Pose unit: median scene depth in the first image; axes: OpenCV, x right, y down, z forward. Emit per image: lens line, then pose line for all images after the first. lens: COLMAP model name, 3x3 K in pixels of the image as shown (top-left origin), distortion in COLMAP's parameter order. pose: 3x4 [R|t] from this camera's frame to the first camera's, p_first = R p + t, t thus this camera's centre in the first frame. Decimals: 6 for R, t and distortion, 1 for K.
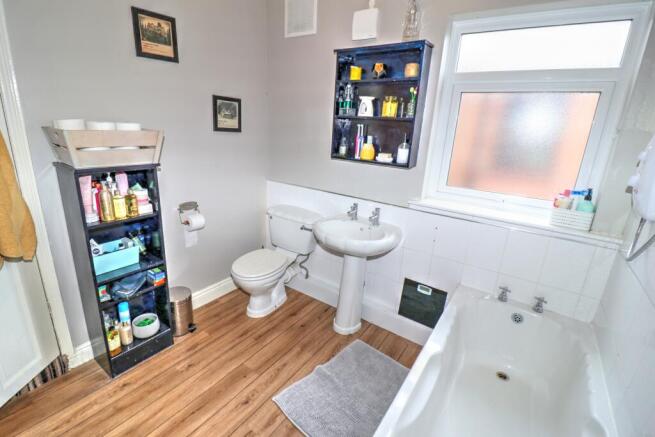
lens RADIAL K [[304.6, 0, 323.0], [0, 304.6, 216.5], [0, 0, 1]] dist [-0.015031, -0.004490]
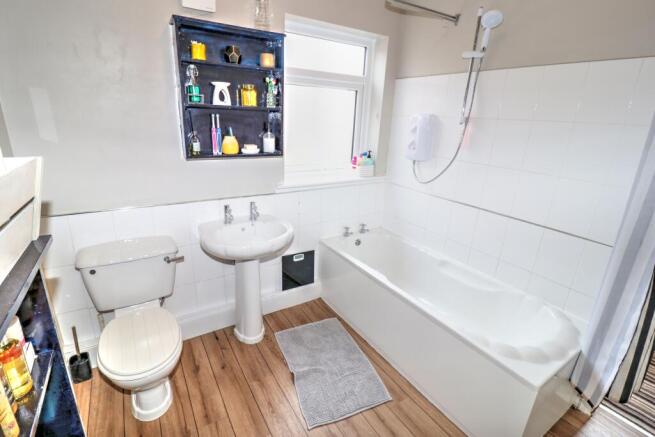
lens RADIAL K [[304.6, 0, 322.5], [0, 304.6, 215.6], [0, 0, 1]] dist [-0.015031, -0.004490]
pose [[0.385667, -0.318652, 0.865865, -0.601797], [0.250443, 0.939387, 0.234158, -0.162398], [-0.887997, 0.126543, 0.442094, 0.397502]]
